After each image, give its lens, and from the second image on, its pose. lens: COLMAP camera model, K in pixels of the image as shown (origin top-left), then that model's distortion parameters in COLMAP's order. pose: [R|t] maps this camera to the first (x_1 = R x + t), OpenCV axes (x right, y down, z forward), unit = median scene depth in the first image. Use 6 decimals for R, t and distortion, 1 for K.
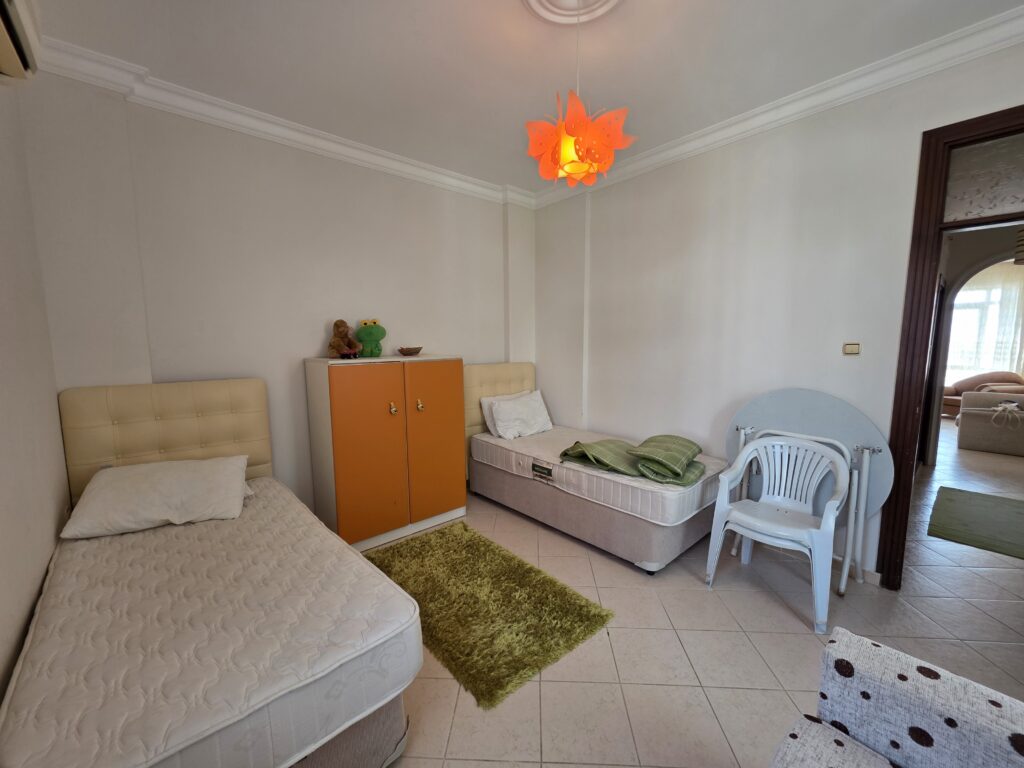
lens RADIAL K [[407.3, 0, 516.1], [0, 407.3, 388.5], [0, 0, 1]] dist [0.004047, 0.000322]
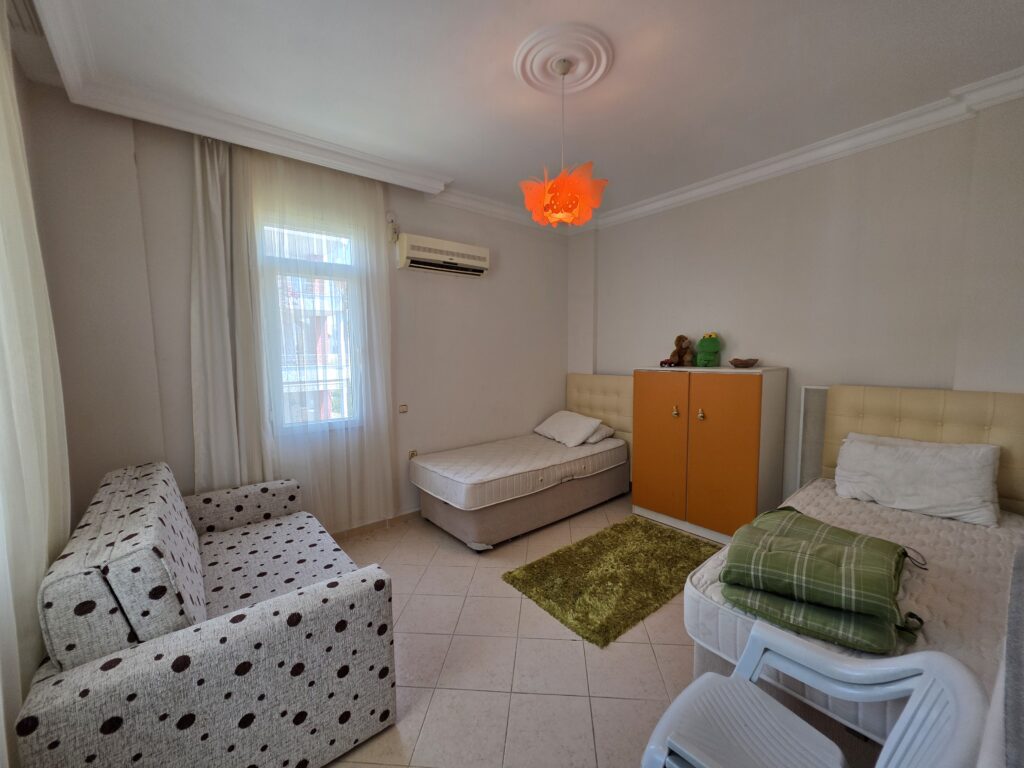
lens RADIAL K [[407.3, 0, 516.1], [0, 407.3, 388.5], [0, 0, 1]] dist [0.004047, 0.000322]
pose [[-0.042430, 0.101434, -0.993937, 0.796289], [-0.107933, 0.988545, 0.105491, -0.082069], [0.993252, 0.111754, -0.030996, 0.542581]]
